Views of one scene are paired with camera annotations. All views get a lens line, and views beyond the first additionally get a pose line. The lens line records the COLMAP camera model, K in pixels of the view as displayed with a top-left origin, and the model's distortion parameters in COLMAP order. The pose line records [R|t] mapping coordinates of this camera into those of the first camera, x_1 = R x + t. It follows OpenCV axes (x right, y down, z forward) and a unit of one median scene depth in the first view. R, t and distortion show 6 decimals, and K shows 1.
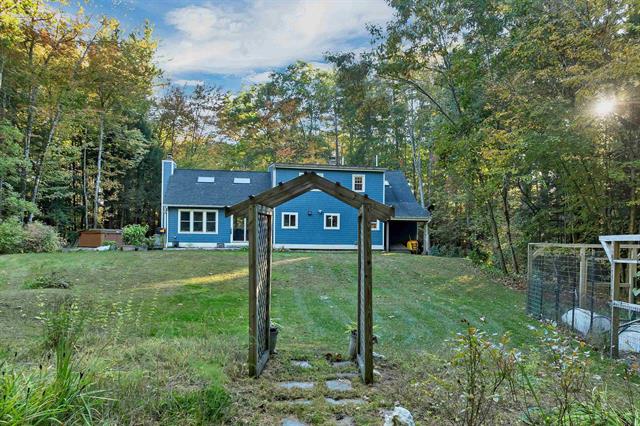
lens RADIAL K [[462.3, 0, 322.4], [0, 462.3, 240.4], [0, 0, 1]] dist [-0.040599, 0.000850]
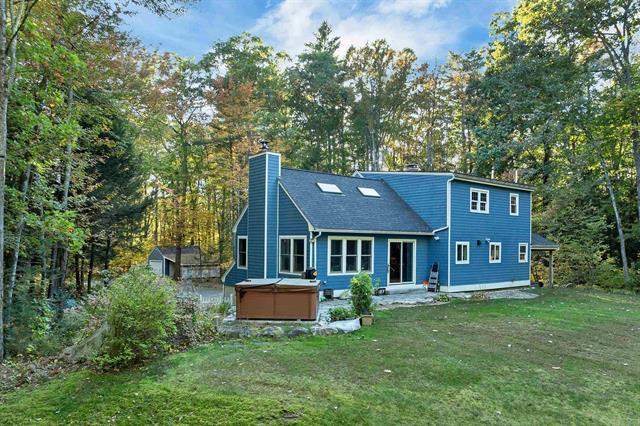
lens RADIAL K [[462.3, 0, 322.4], [0, 462.3, 240.4], [0, 0, 1]] dist [-0.040599, 0.000850]
pose [[0.884018, 0.001690, 0.467450, -0.594042], [-0.001827, 0.999998, -0.000158, -0.060777], [-0.467450, -0.000714, 0.884019, 0.452260]]
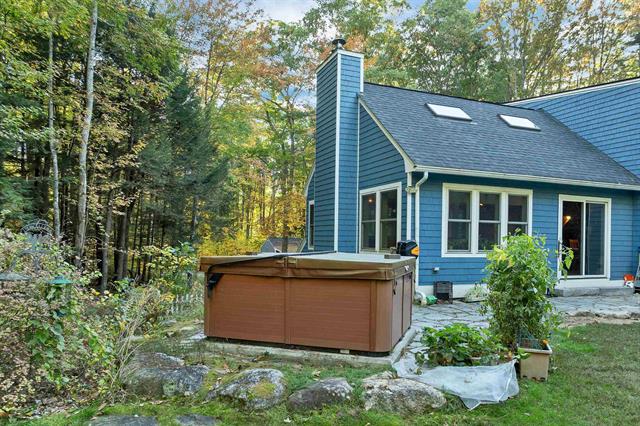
lens RADIAL K [[462.3, 0, 322.4], [0, 462.3, 240.4], [0, 0, 1]] dist [-0.040599, 0.000850]
pose [[0.979126, 0.004674, 0.203201, -0.454206], [-0.005191, 0.999985, 0.002012, -0.026863], [-0.203188, -0.003025, 0.979135, 0.682386]]
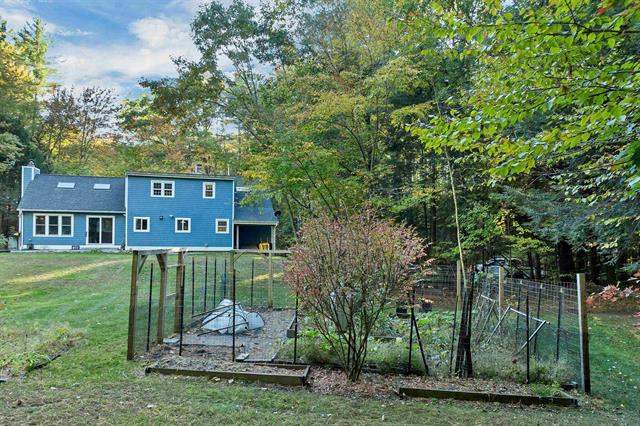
lens RADIAL K [[462.3, 0, 322.4], [0, 462.3, 240.4], [0, 0, 1]] dist [-0.040599, 0.000850]
pose [[0.992166, -0.000693, 0.124924, 0.209269], [0.000417, 0.999997, 0.002233, -0.008008], [-0.124925, -0.002163, 0.992164, -0.113522]]
